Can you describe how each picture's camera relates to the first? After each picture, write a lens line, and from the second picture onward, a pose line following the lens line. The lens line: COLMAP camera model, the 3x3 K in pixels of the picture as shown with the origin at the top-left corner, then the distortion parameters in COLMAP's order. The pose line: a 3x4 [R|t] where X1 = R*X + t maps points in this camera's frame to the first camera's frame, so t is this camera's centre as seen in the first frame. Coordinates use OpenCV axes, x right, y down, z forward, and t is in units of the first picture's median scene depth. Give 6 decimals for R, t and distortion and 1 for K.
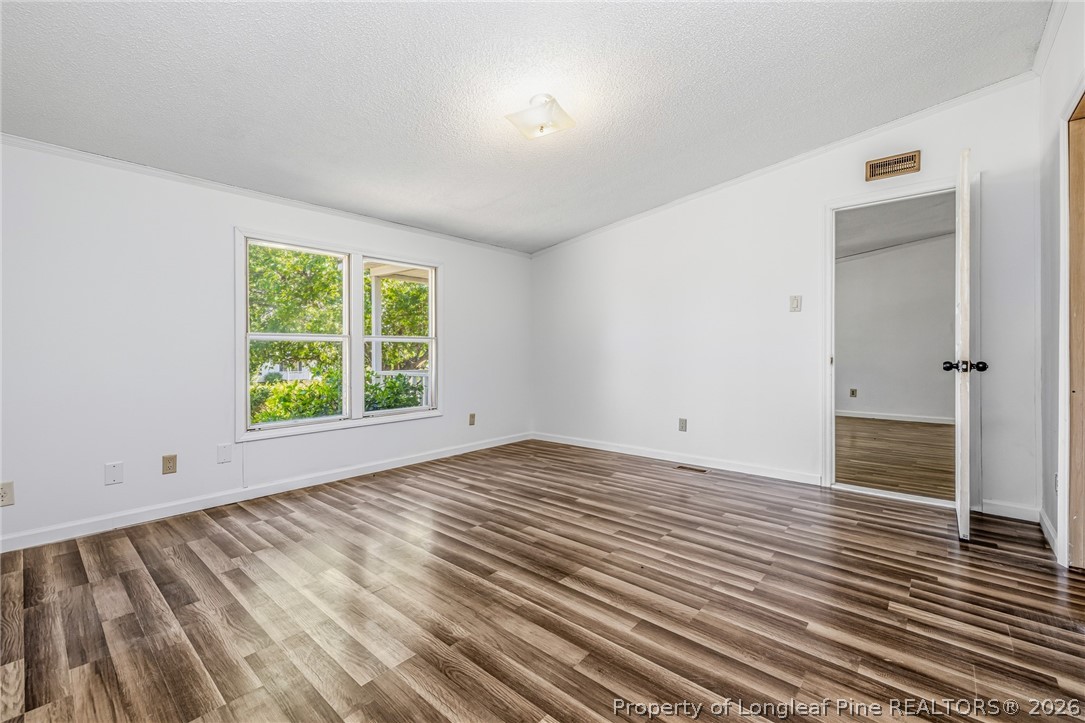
lens RADIAL K [[463.1, 0, 525.6], [0, 463.1, 345.5], [0, 0, 1]] dist [-0.000180, 0.001233]
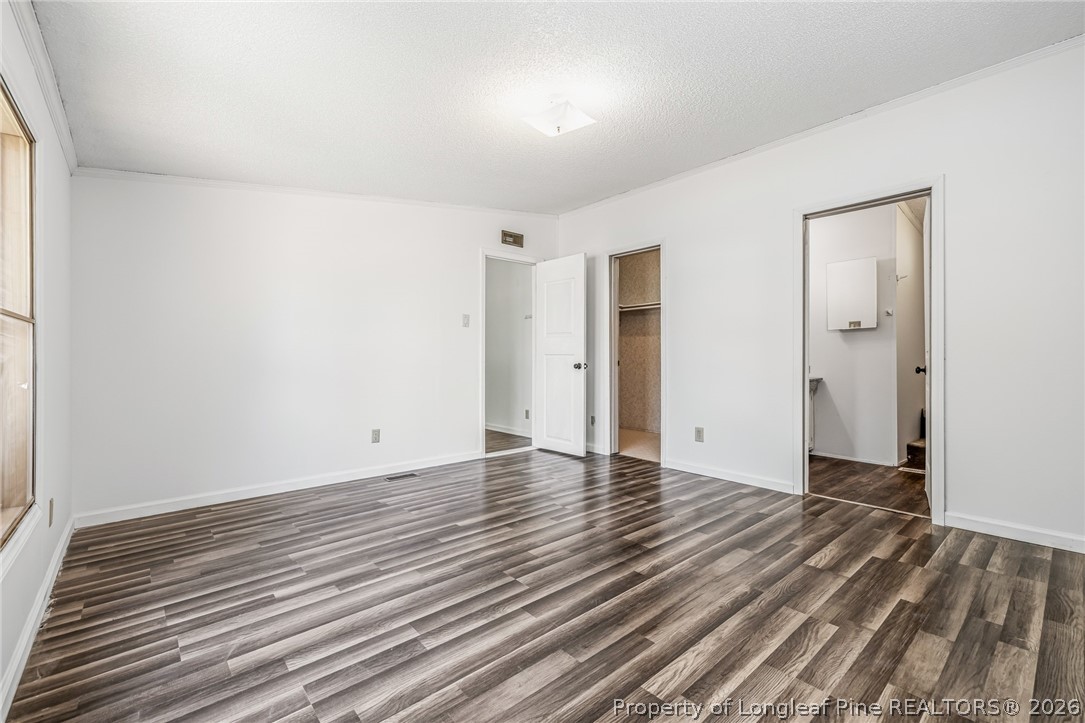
lens RADIAL K [[463.1, 0, 543.6], [0, 463.1, 360.8], [0, 0, 1]] dist [-0.000180, 0.001233]
pose [[0.113132, -0.003079, 0.993575, -0.902224], [-0.011622, 0.999923, 0.004422, 0.015521], [-0.993512, -0.012048, 0.113087, 0.892813]]
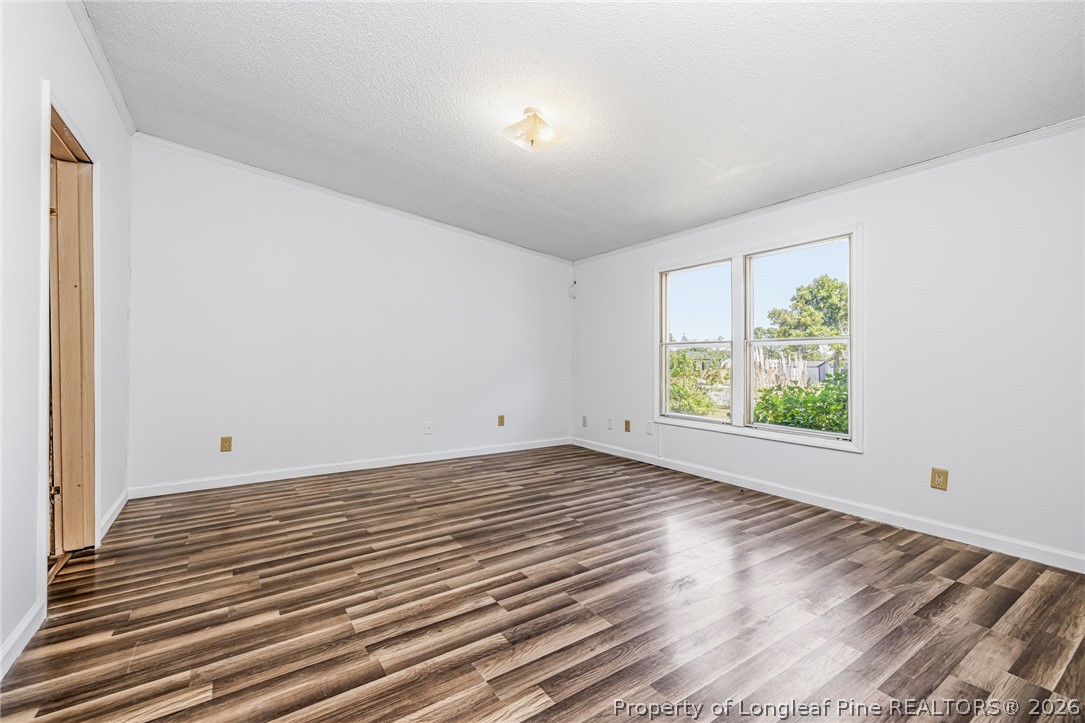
lens RADIAL K [[463.1, 0, 537.9], [0, 463.1, 358.8], [0, 0, 1]] dist [-0.000180, 0.001233]
pose [[-0.248277, 0.007275, -0.968662, 0.987971], [0.013689, 0.999898, 0.004001, 0.009440], [0.968592, -0.012267, -0.248351, 1.223692]]
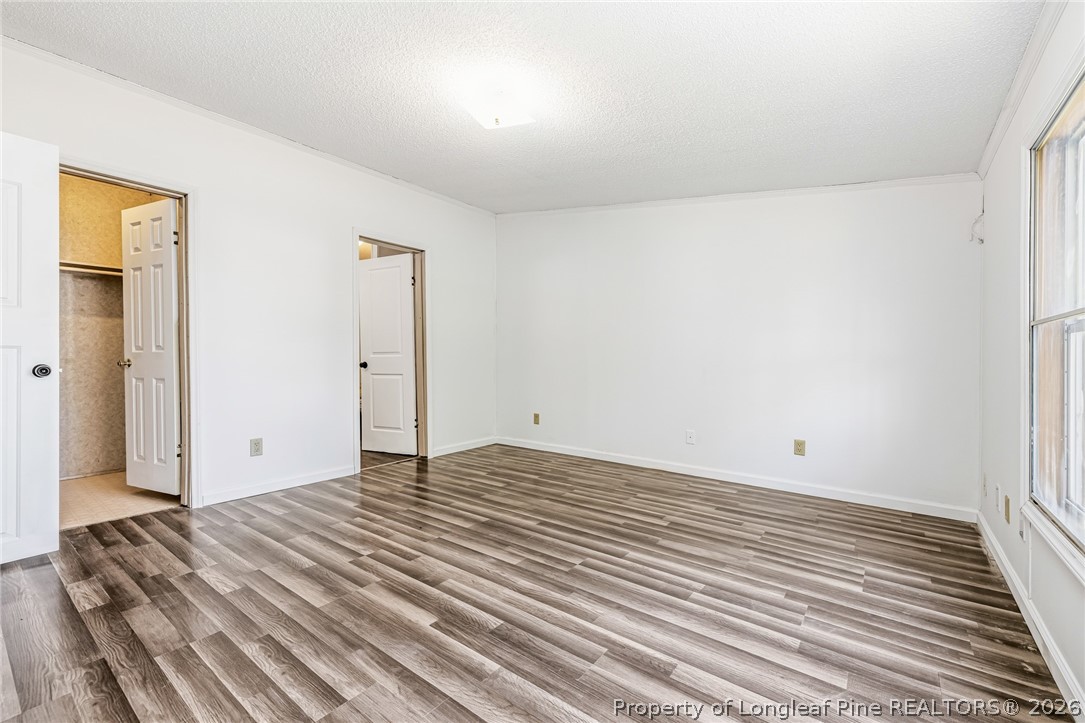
lens RADIAL K [[463.1, 0, 518.4], [0, 463.1, 361.1], [0, 0, 1]] dist [-0.000180, 0.001233]
pose [[-0.998351, -0.000830, -0.057403, 0.051439], [-0.000584, 0.999991, -0.004292, 0.030105], [0.057406, -0.004252, -0.998342, 1.874282]]
